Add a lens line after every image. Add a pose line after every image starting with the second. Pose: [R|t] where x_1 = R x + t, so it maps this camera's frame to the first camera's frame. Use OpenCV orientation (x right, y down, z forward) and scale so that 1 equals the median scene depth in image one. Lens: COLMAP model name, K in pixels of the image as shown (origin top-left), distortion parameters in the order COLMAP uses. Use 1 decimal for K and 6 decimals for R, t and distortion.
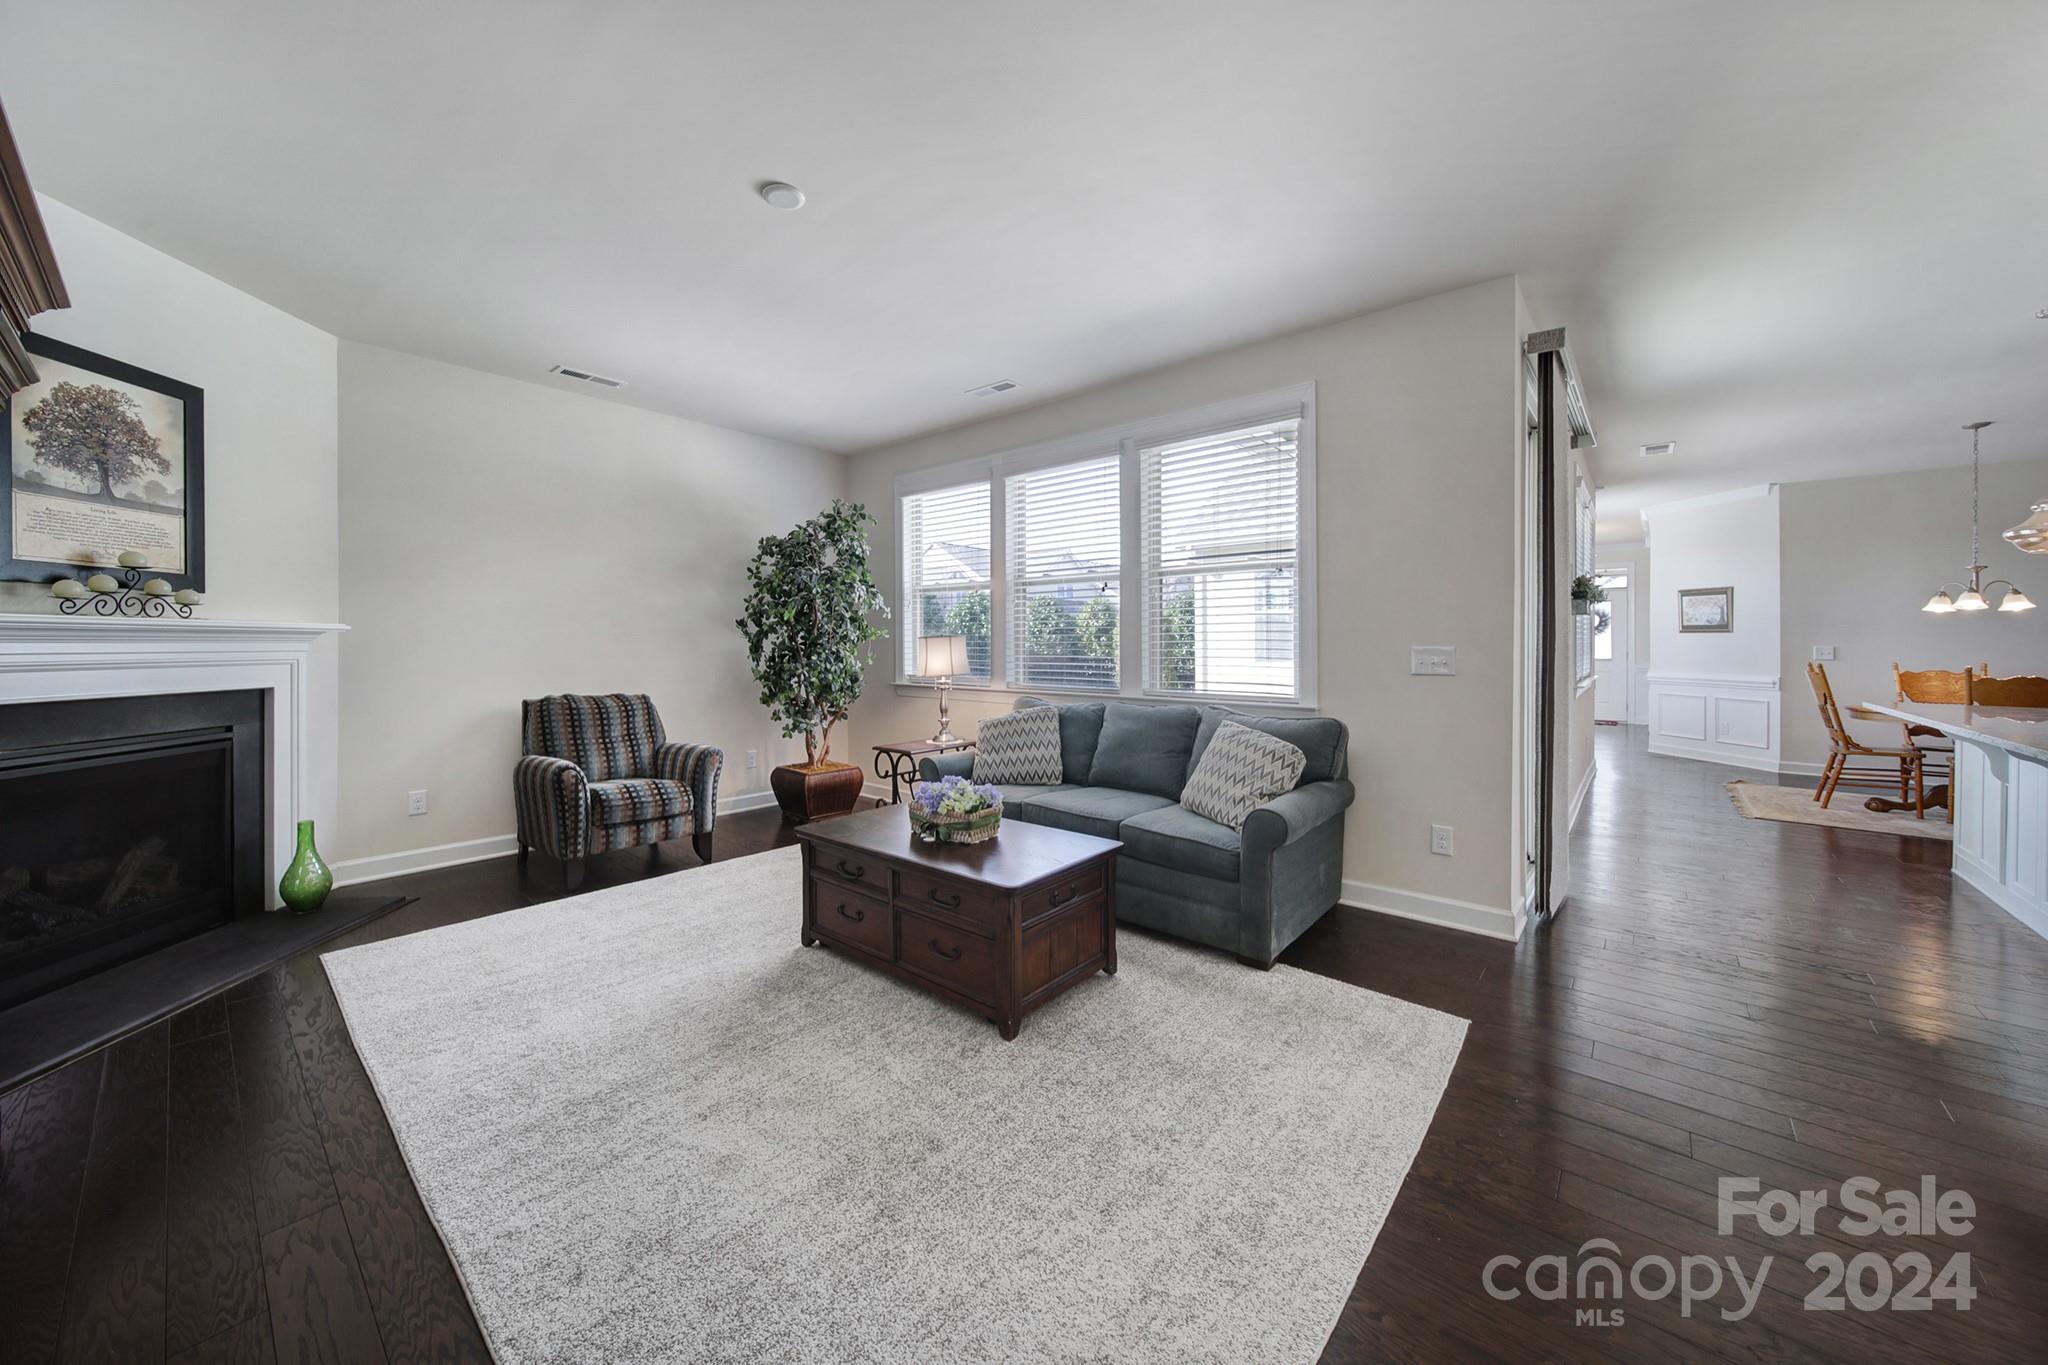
lens RADIAL K [[727.2, 0, 1034.2], [0, 727.2, 644.5], [0, 0, 1]] dist [0.001123, -0.000723]
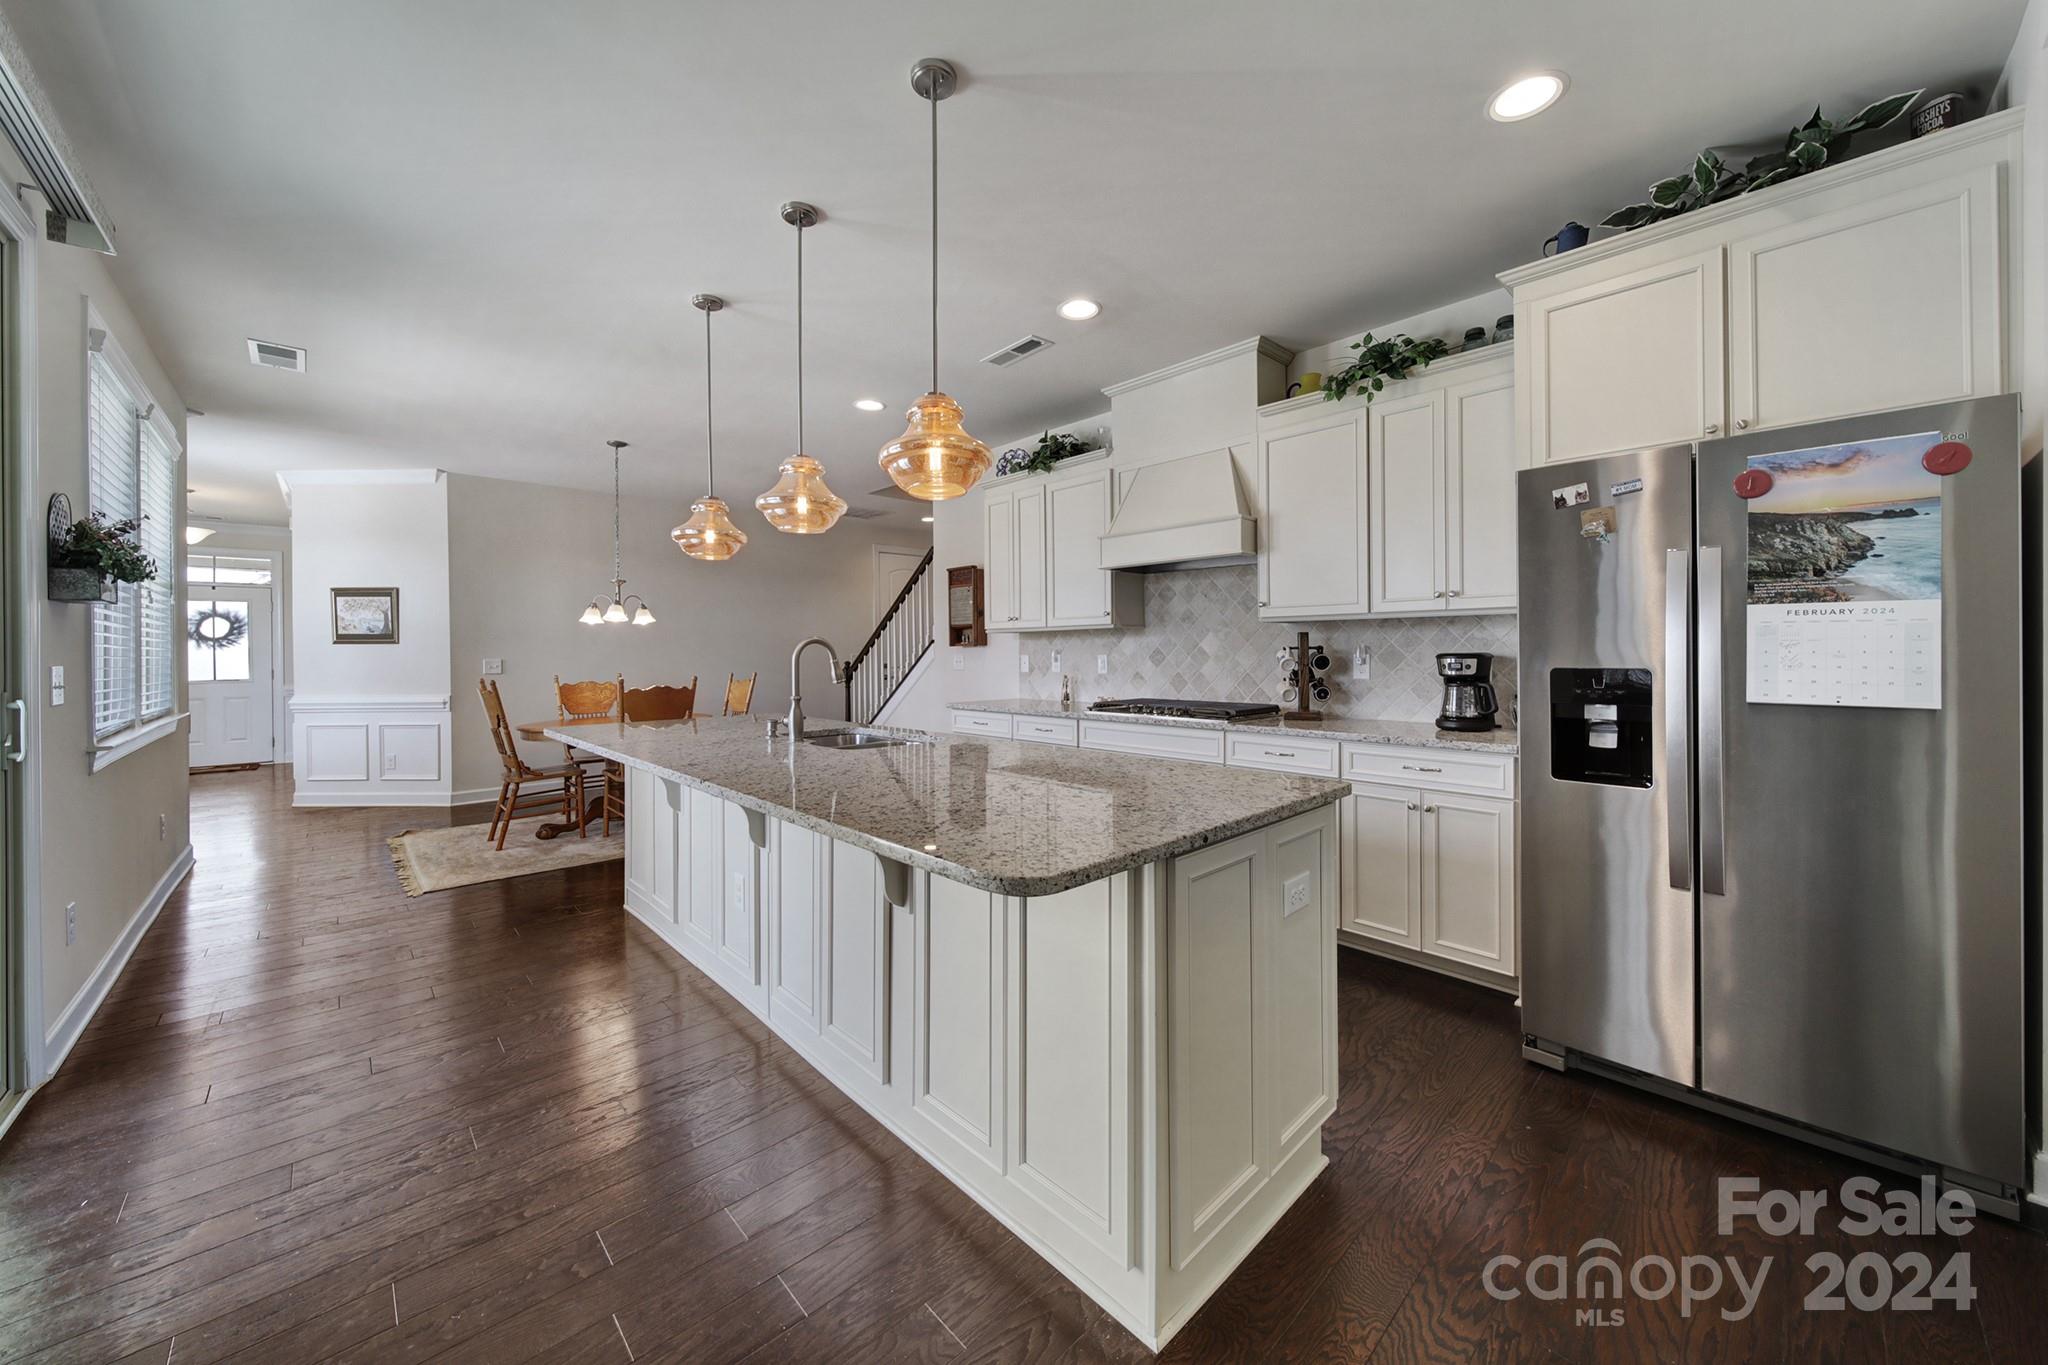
lens RADIAL K [[727.2, 0, 1014.9], [0, 727.2, 655.6], [0, 0, 1]] dist [0.001123, -0.000723]
pose [[0.111412, -0.006686, 0.993752, 0.381634], [0.010661, 0.999928, 0.005532, -0.000510], [-0.993717, 0.009978, 0.111475, 0.374849]]
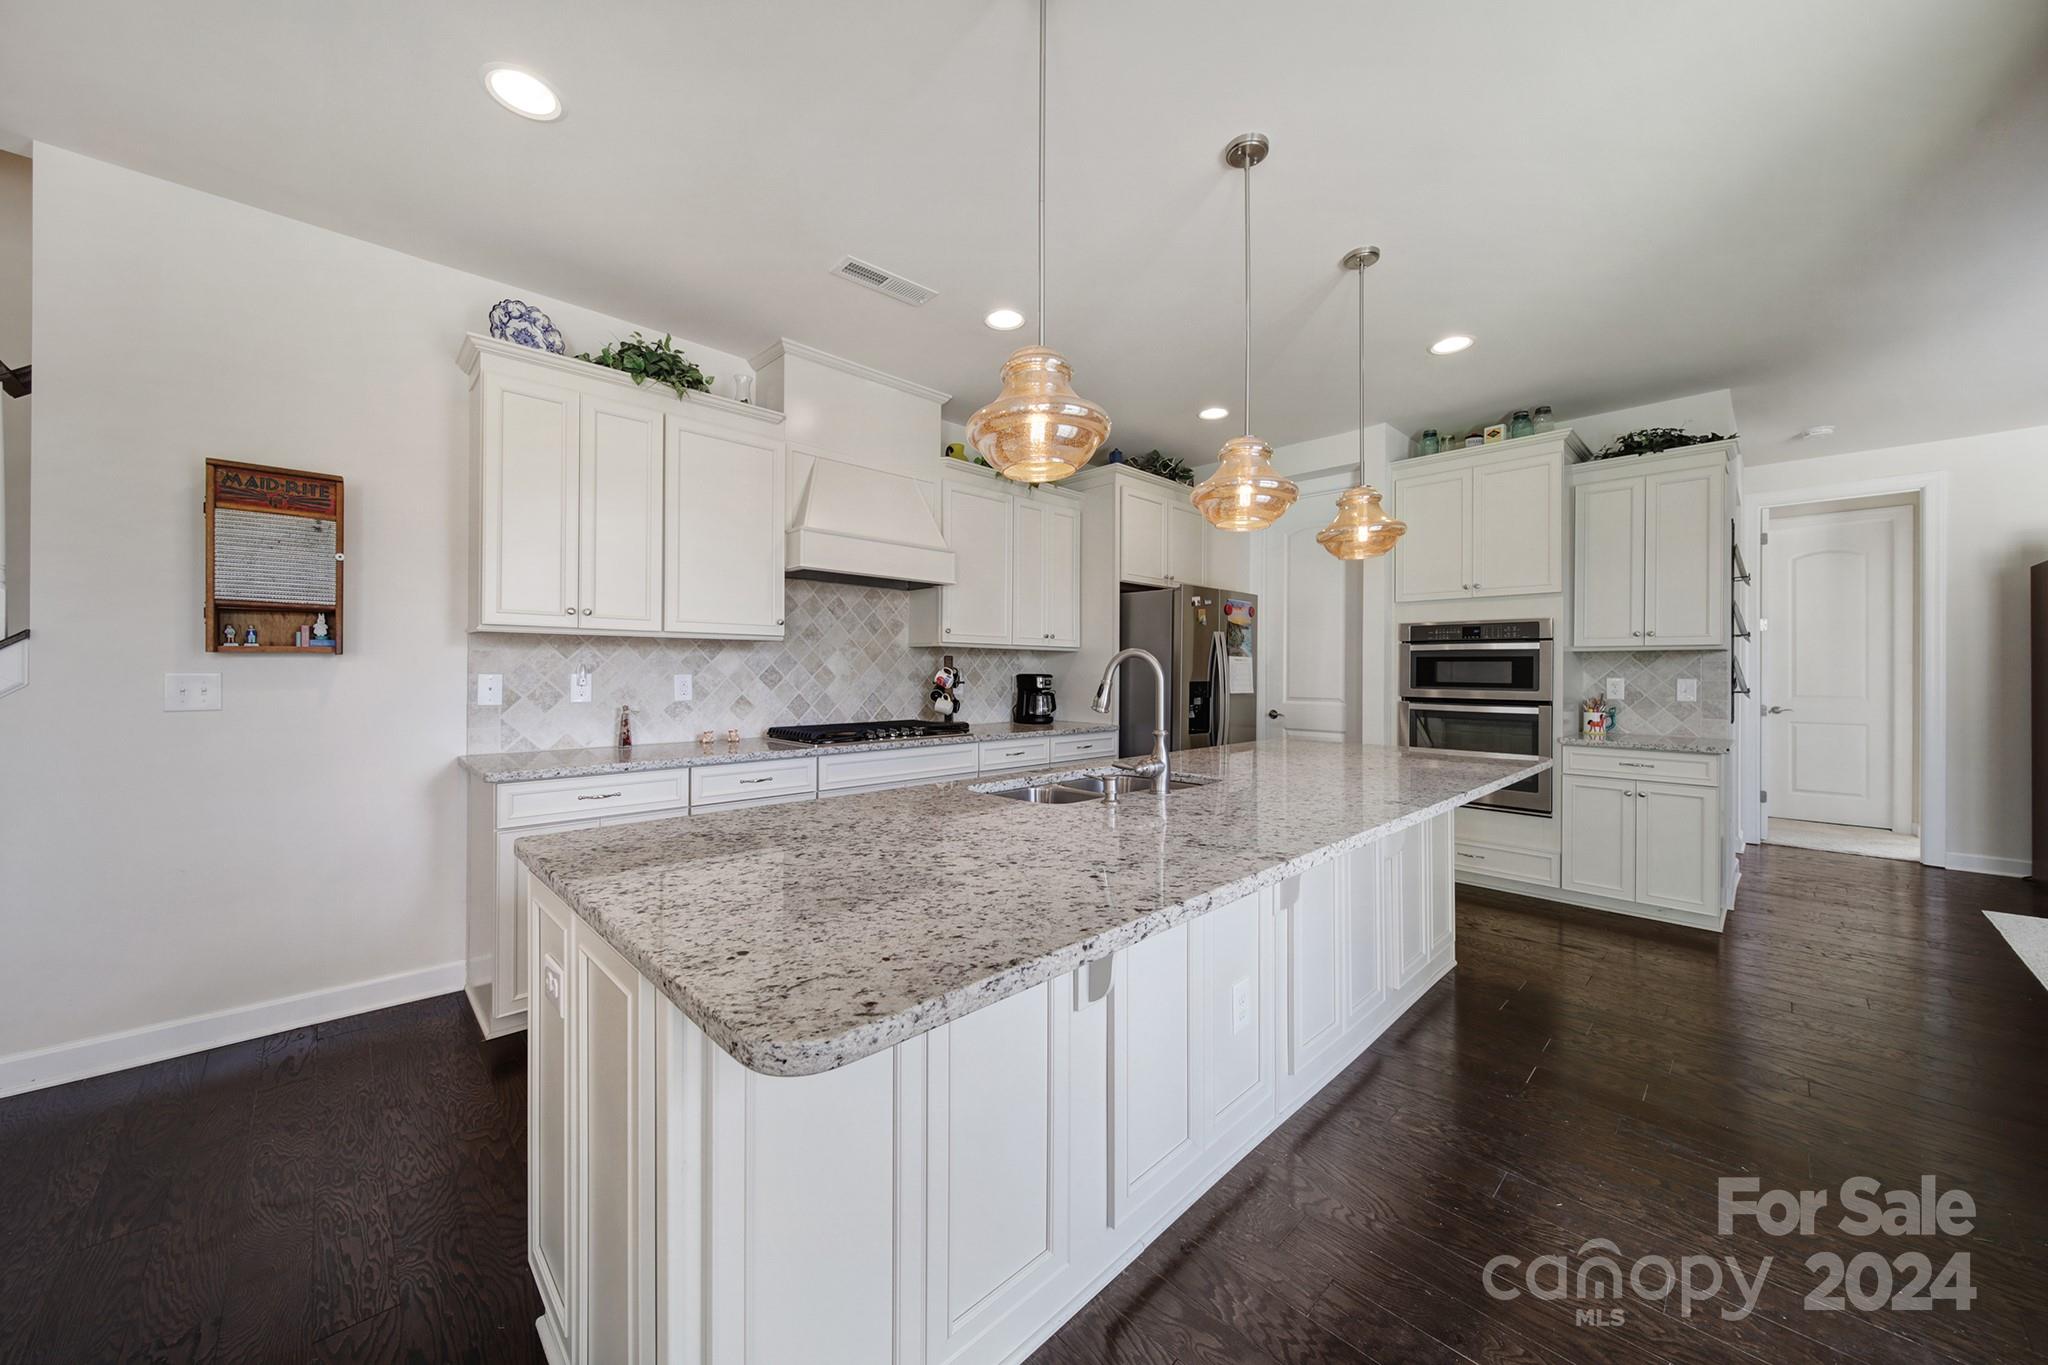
lens RADIAL K [[727.2, 0, 1024.6], [0, 727.2, 667.5], [0, 0, 1]] dist [0.001123, -0.000723]
pose [[-0.995501, -0.005643, 0.094580, 1.023297], [-0.005877, 0.999980, -0.002196, -0.001876], [-0.094566, -0.002742, -0.995515, 1.089083]]
